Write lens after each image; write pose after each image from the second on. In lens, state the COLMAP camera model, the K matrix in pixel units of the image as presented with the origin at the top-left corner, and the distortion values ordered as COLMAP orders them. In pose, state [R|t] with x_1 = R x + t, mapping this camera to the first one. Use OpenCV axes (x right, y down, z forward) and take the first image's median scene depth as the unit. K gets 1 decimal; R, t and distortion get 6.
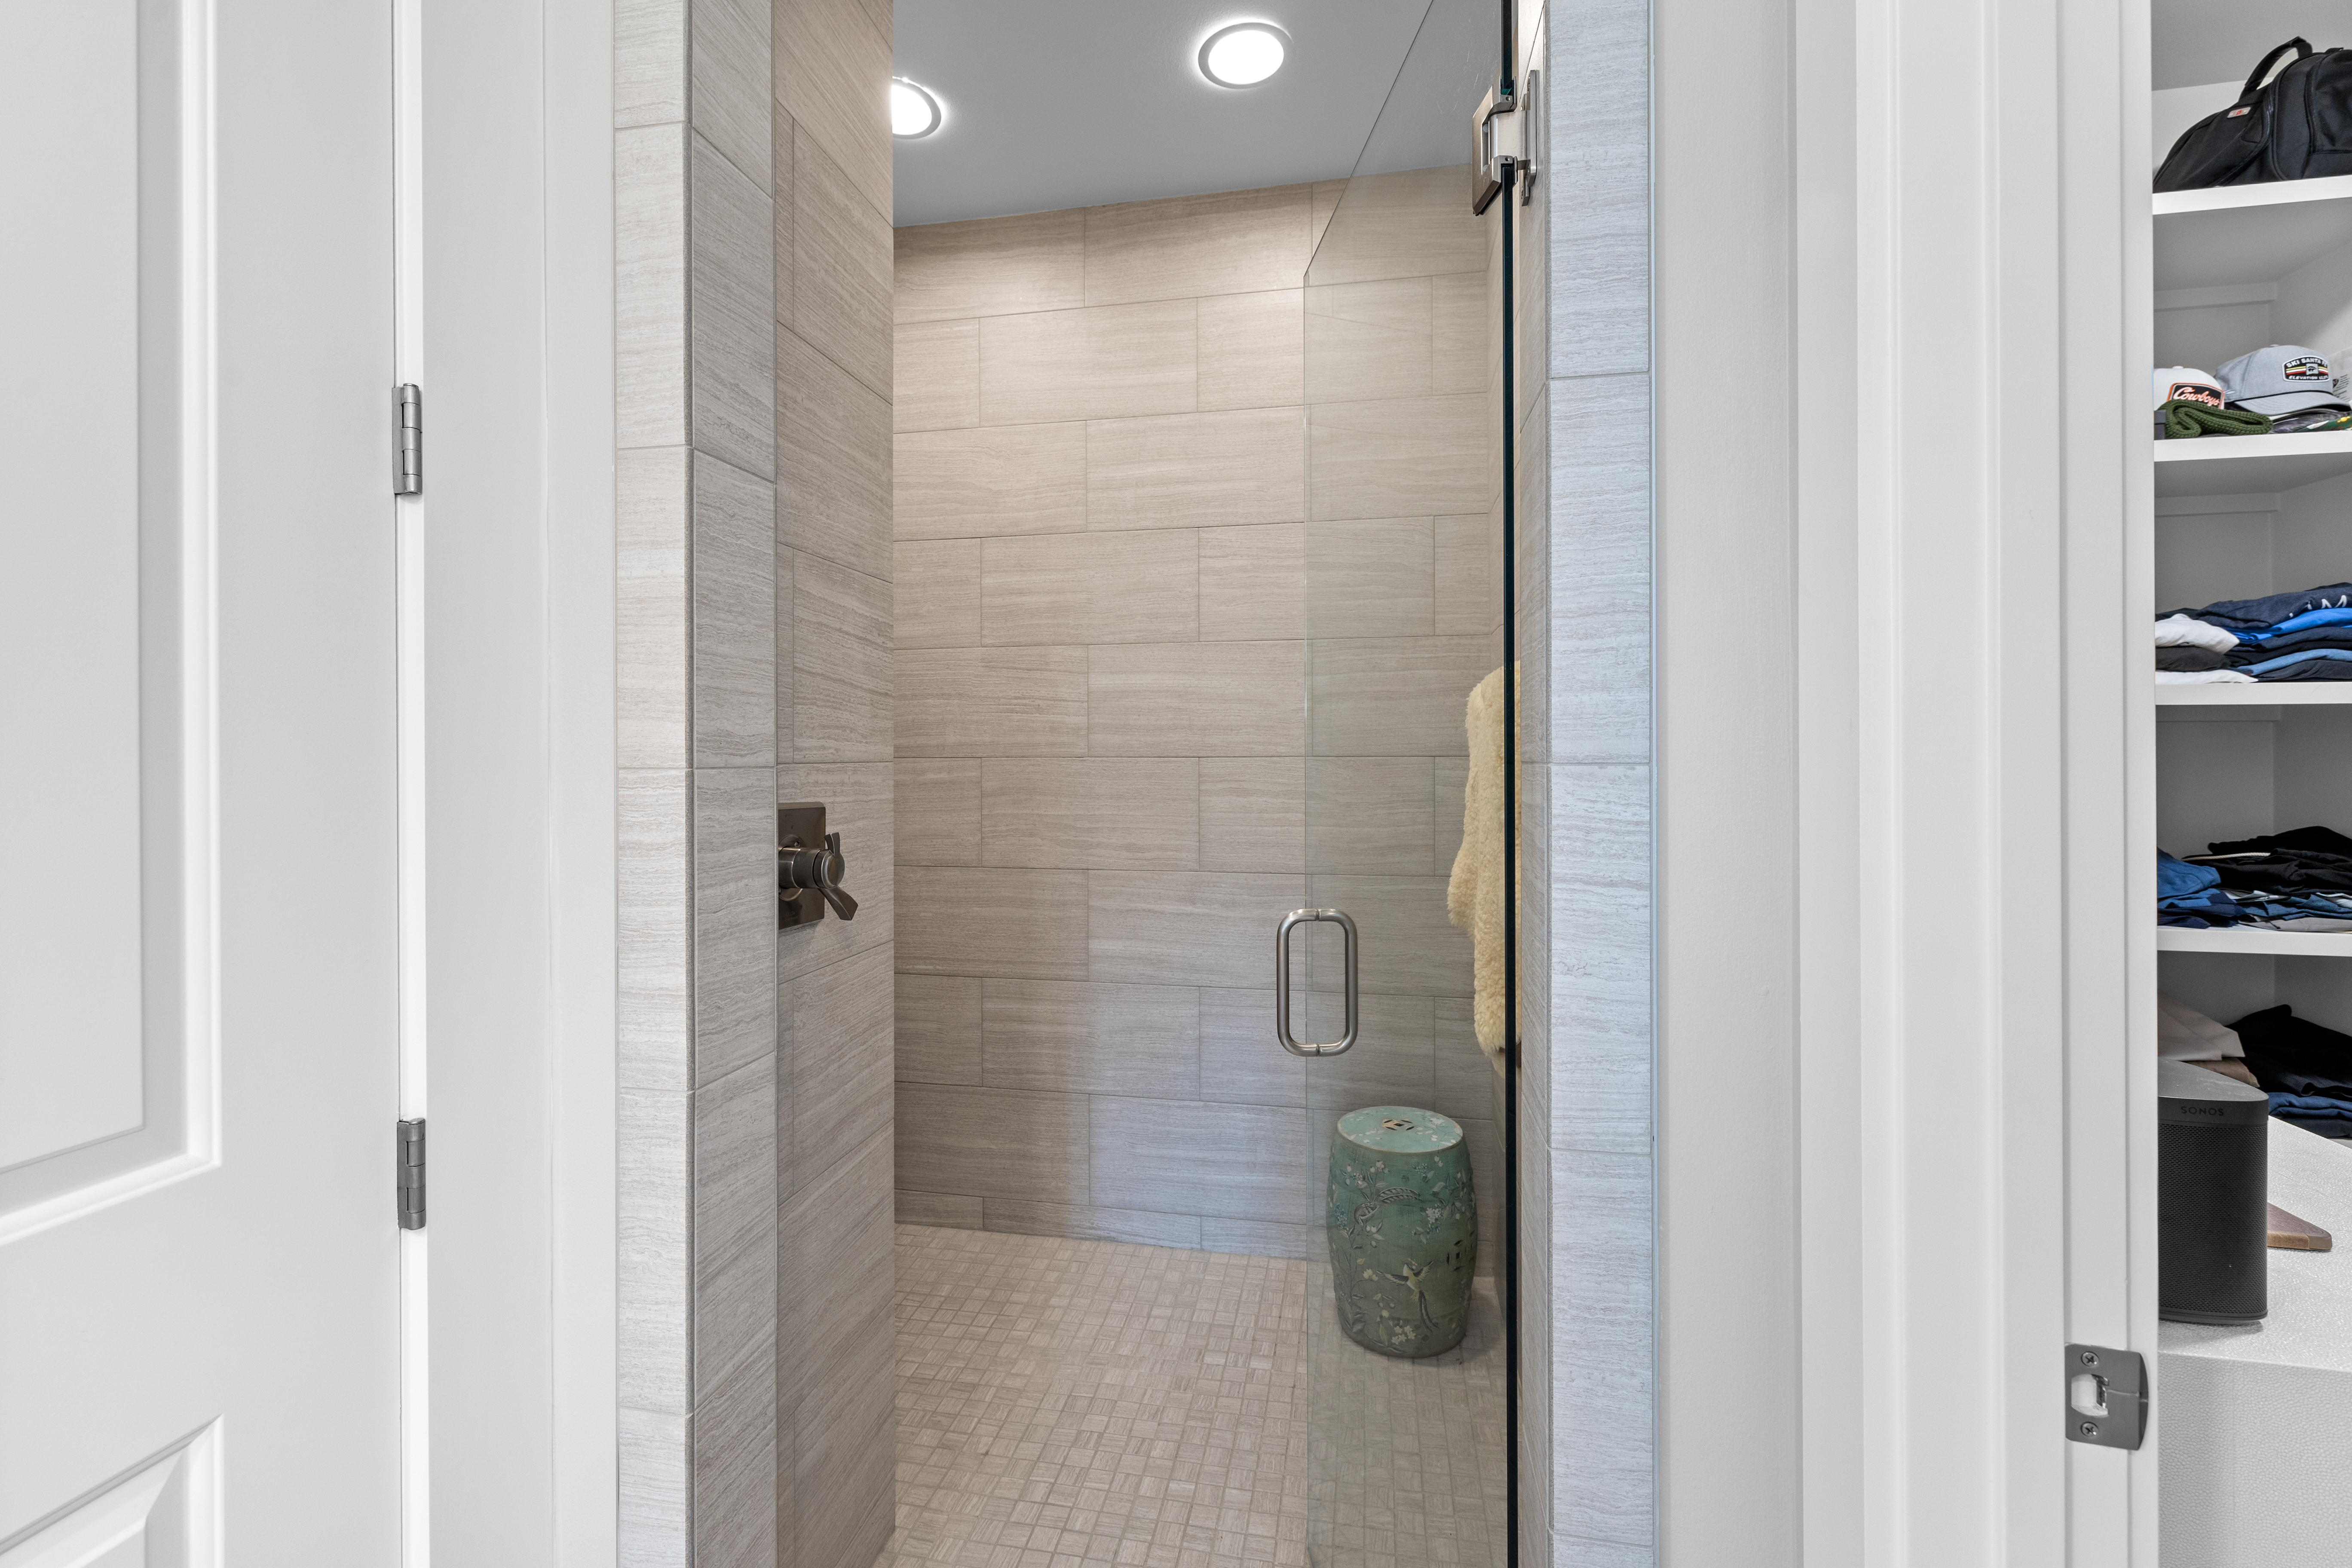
lens RADIAL K [[987.9, 0, 1184.6], [0, 987.9, 754.3], [0, 0, 1]] dist [-0.002632, -0.000380]
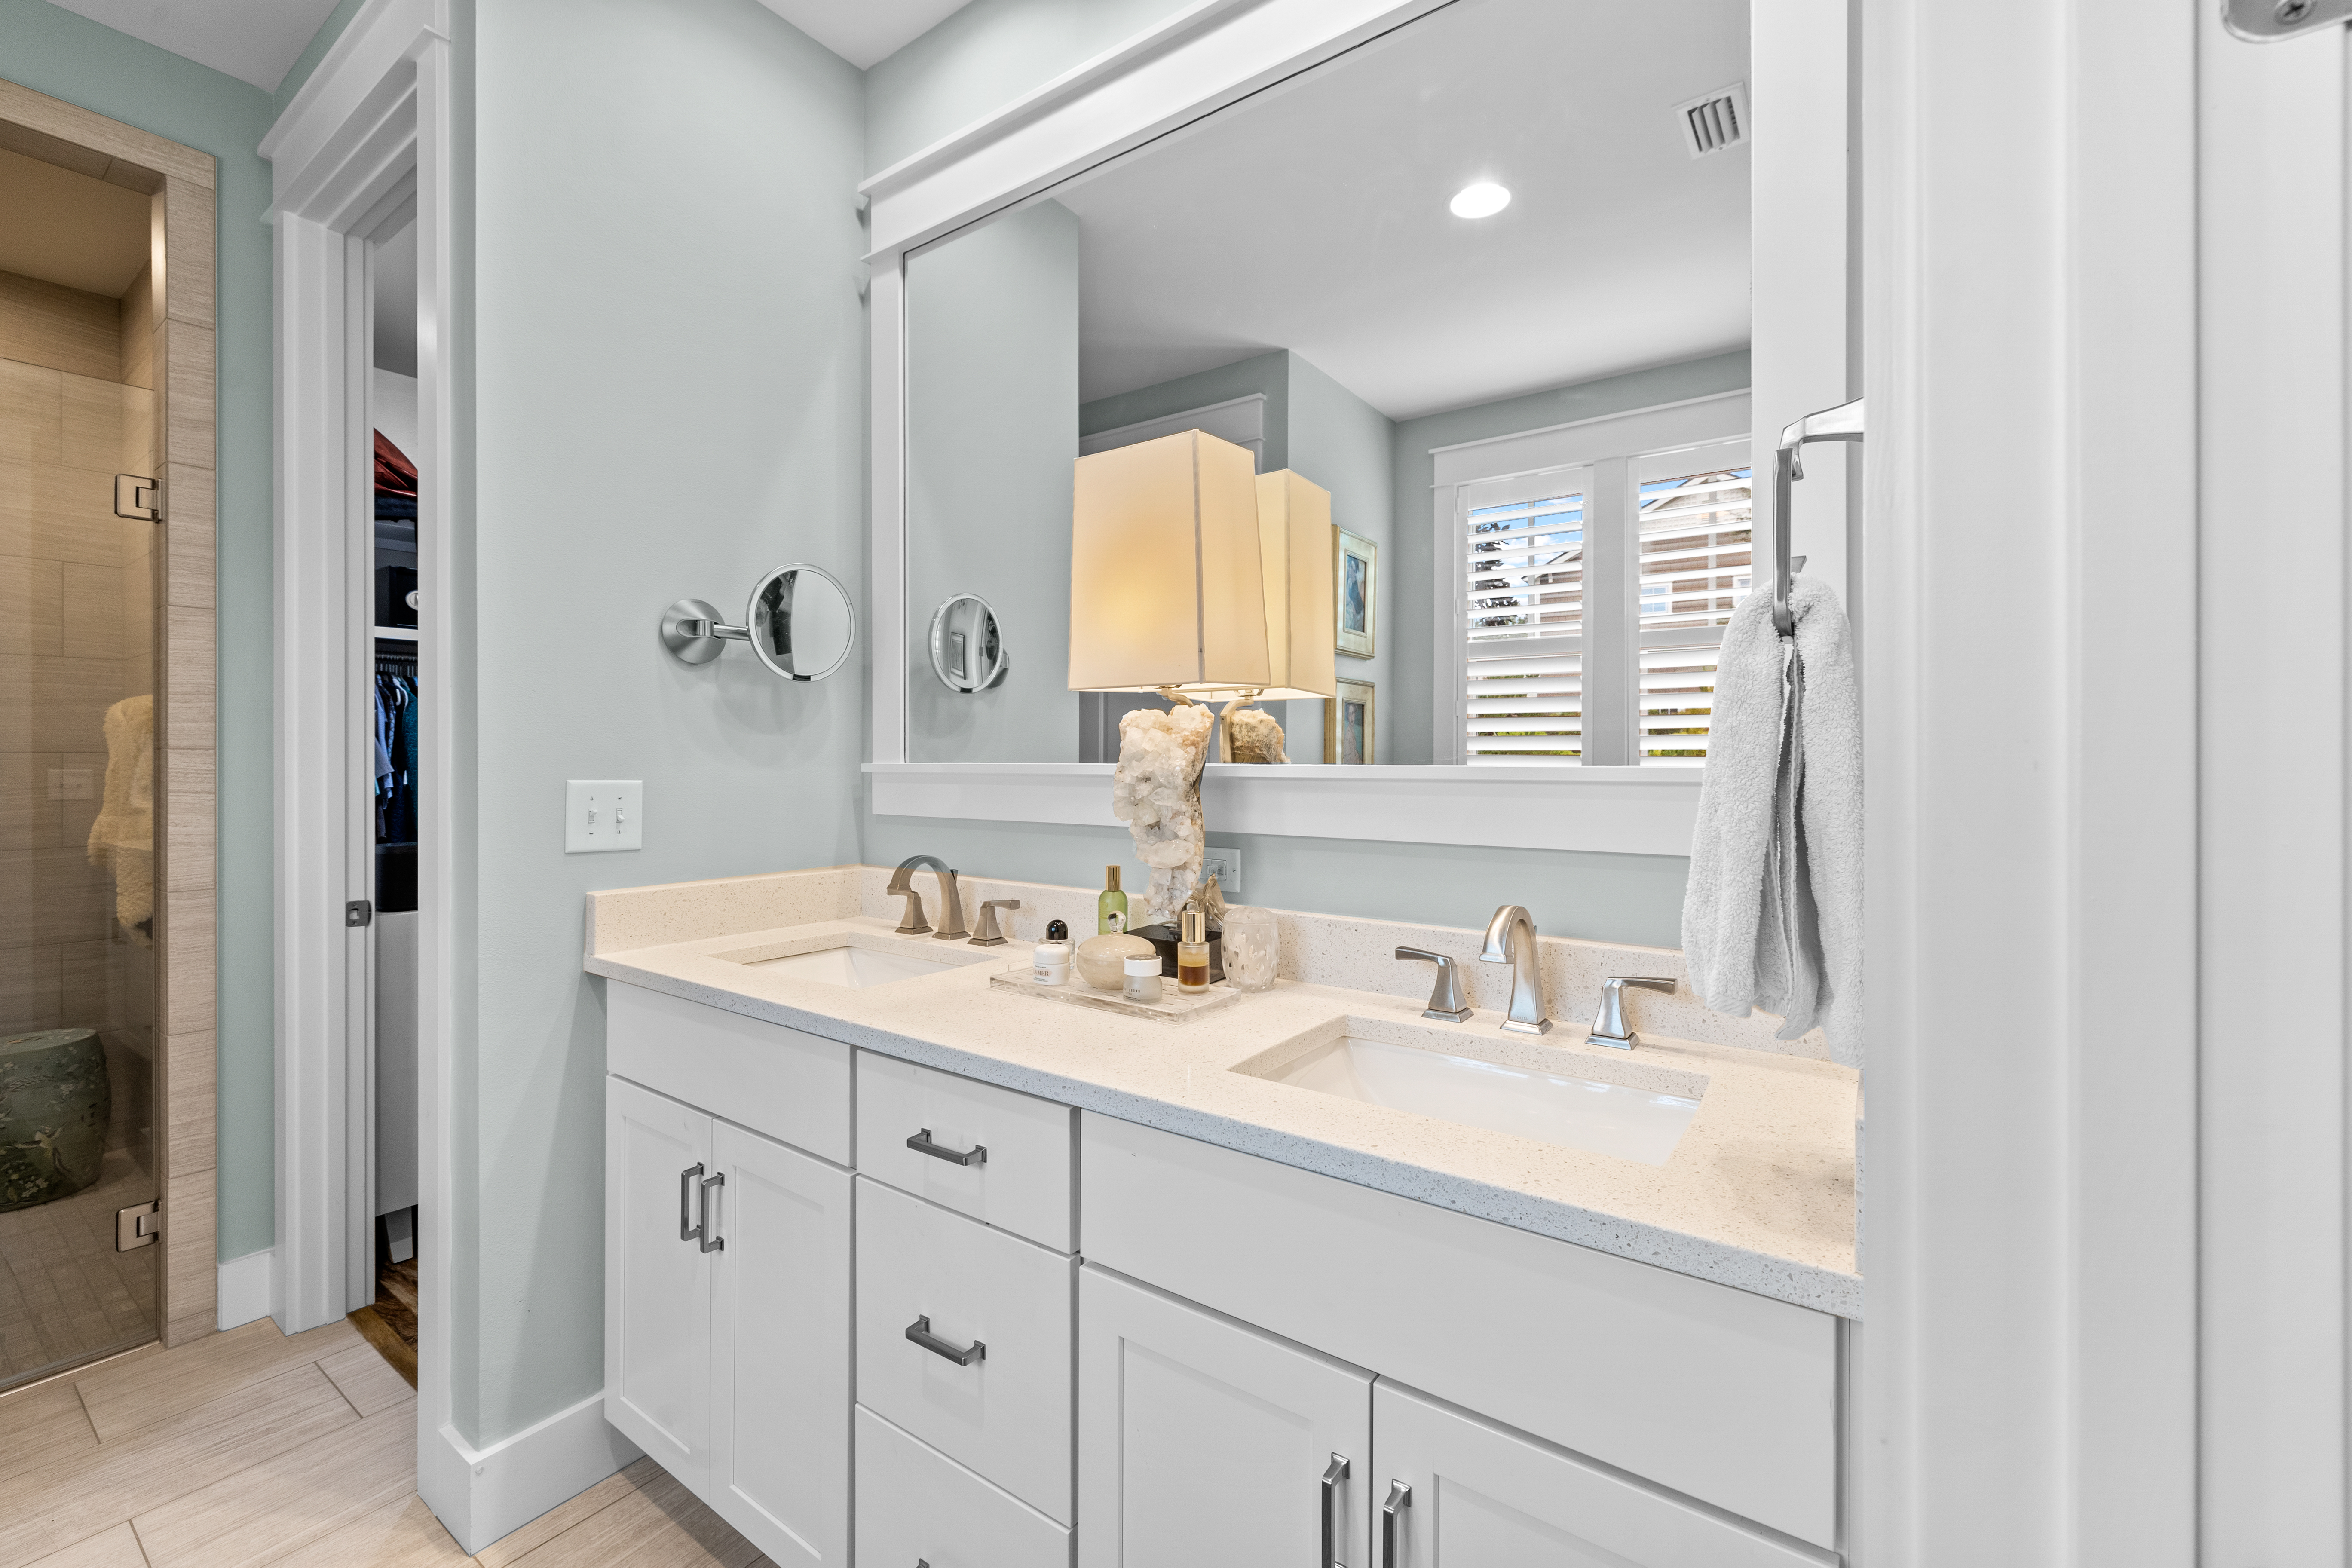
lens RADIAL K [[987.9, 0, 1165.8], [0, 987.9, 745.8], [0, 0, 1]] dist [-0.002632, -0.000380]
pose [[0.433311, 0.007889, 0.901210, -0.357949], [0.004663, 0.999929, -0.010995, 0.017927], [-0.901233, 0.008966, 0.433243, -1.076074]]
